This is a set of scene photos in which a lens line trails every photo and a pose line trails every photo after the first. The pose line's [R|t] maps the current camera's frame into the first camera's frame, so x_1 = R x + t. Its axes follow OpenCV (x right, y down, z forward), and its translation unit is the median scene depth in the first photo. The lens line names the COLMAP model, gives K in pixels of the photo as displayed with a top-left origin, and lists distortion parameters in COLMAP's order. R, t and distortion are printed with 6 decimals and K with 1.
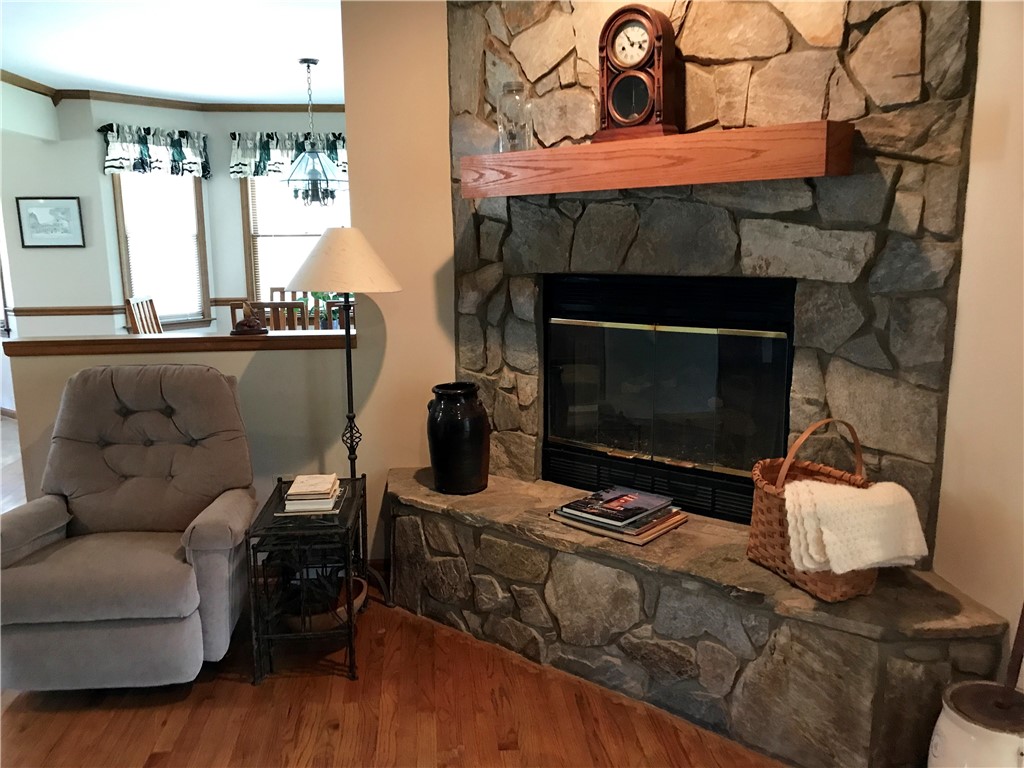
lens RADIAL K [[840.2, 0, 506.9], [0, 840.2, 378.6], [0, 0, 1]] dist [0.043832, -0.033714]
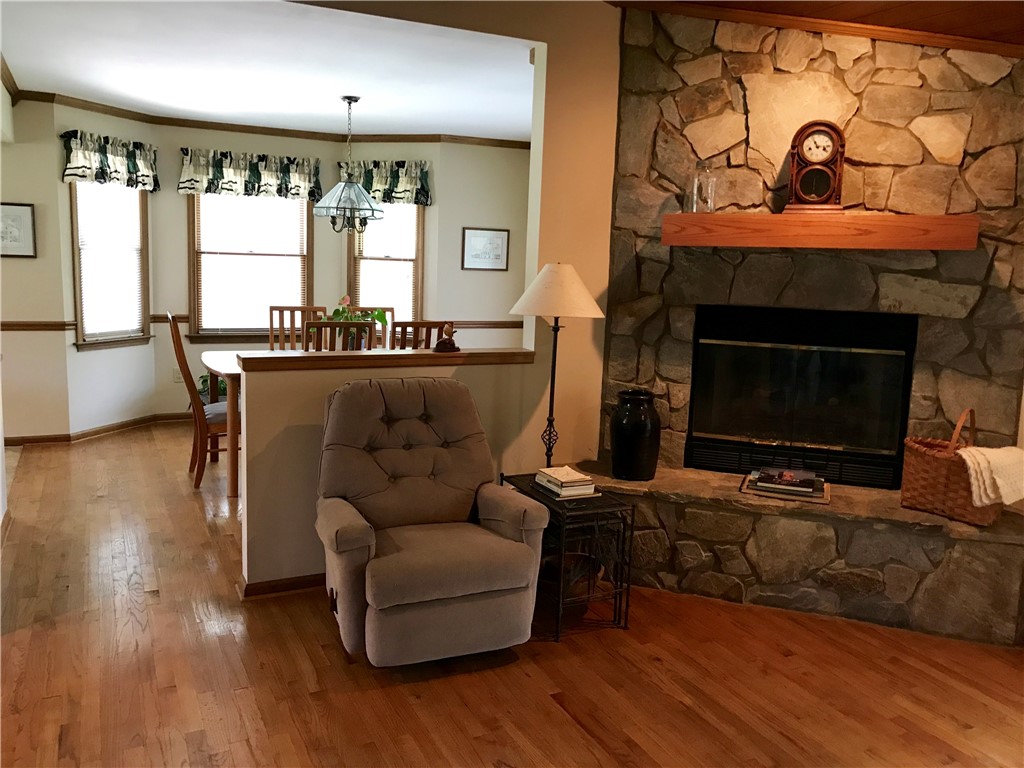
lens RADIAL K [[840.5, 0, 510.4], [0, 840.5, 368.5], [0, 0, 1]] dist [0.015959, 0.020878]
pose [[0.932987, -0.003234, 0.359896, -0.758639], [0.016297, 0.999314, -0.033268, 0.011720], [-0.359541, 0.036904, 0.932399, -0.103506]]
